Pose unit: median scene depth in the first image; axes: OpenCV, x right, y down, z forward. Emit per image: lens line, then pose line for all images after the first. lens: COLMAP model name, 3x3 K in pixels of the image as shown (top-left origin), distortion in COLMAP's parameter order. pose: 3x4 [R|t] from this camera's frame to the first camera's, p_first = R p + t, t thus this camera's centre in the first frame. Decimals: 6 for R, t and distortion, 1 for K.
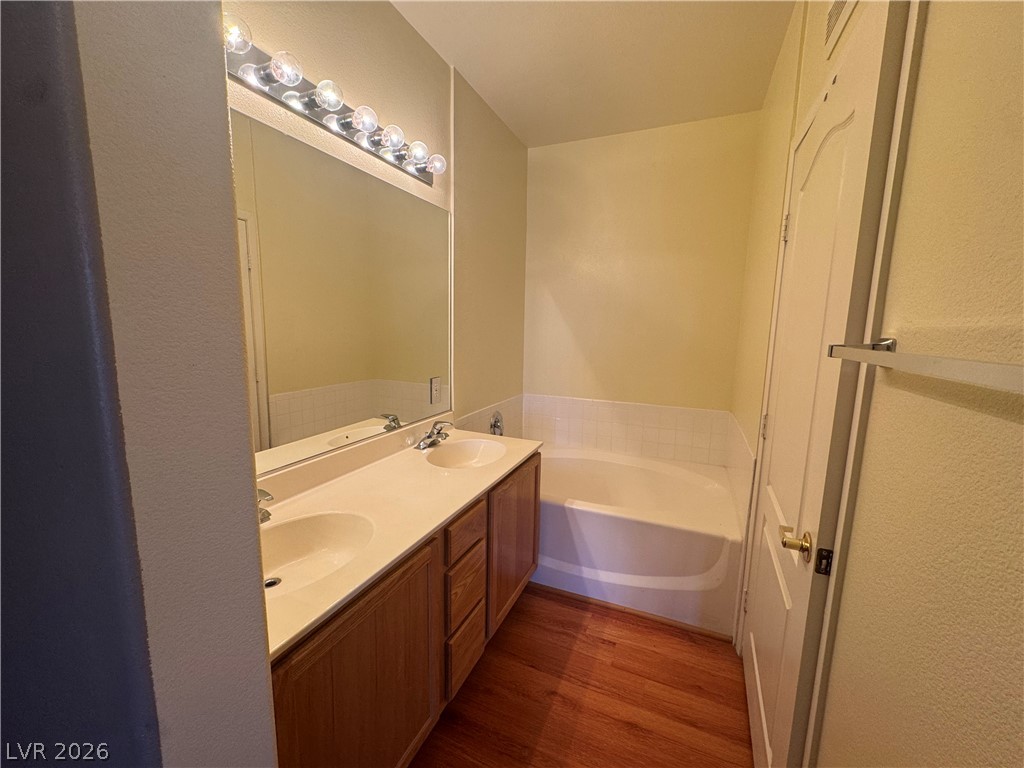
lens RADIAL K [[412.5, 0, 513.2], [0, 412.5, 386.8], [0, 0, 1]] dist [-0.008299, 0.000020]
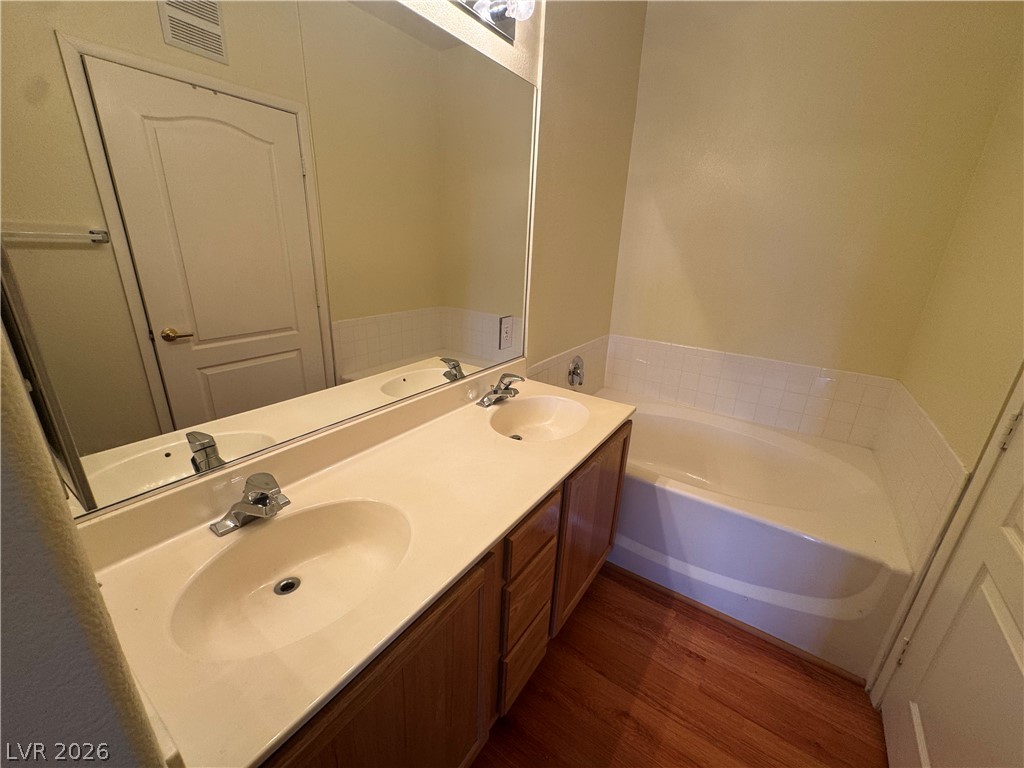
lens RADIAL K [[408.2, 0, 511.8], [0, 408.2, 384.6], [0, 0, 1]] dist [-0.003665, 0.000163]
pose [[0.981799, 0.080817, -0.171869, -0.033635], [-0.047863, 0.981024, 0.187885, -0.047428], [0.183791, -0.176239, 0.967037, 0.230529]]
